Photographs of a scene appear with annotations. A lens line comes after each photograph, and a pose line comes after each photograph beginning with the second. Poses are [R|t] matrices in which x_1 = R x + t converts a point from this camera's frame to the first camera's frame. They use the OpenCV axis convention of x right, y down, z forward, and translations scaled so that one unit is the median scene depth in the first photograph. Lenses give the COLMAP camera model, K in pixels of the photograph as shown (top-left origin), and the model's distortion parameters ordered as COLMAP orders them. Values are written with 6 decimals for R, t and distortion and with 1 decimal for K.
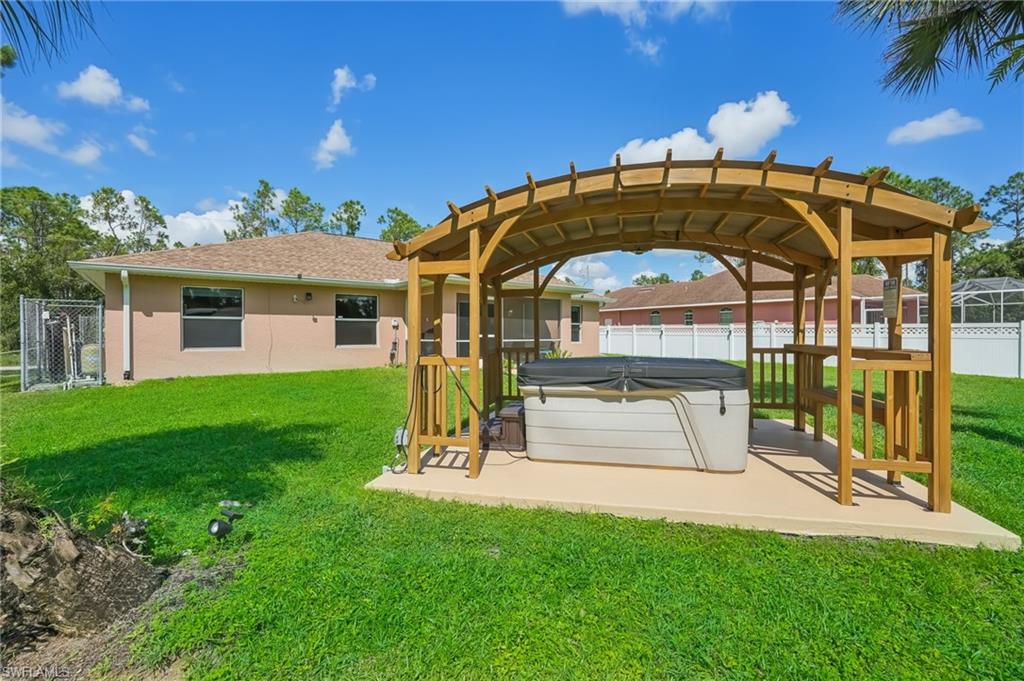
lens RADIAL K [[458.6, 0, 507.6], [0, 458.6, 342.0], [0, 0, 1]] dist [-0.011278, 0.004478]
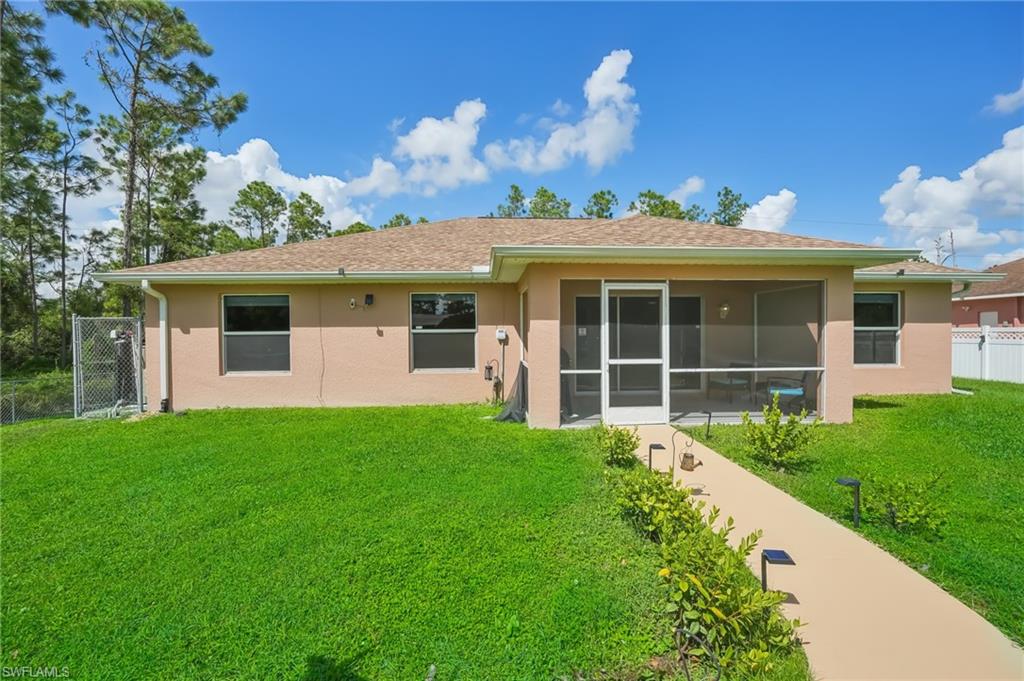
lens RADIAL K [[458.6, 0, 509.9], [0, 458.6, 341.0], [0, 0, 1]] dist [-0.011278, 0.004478]
pose [[0.823523, 0.005893, -0.567252, 0.132473], [-0.003430, 0.999979, 0.005409, -0.038702], [0.567272, -0.002509, 0.823527, 0.515192]]
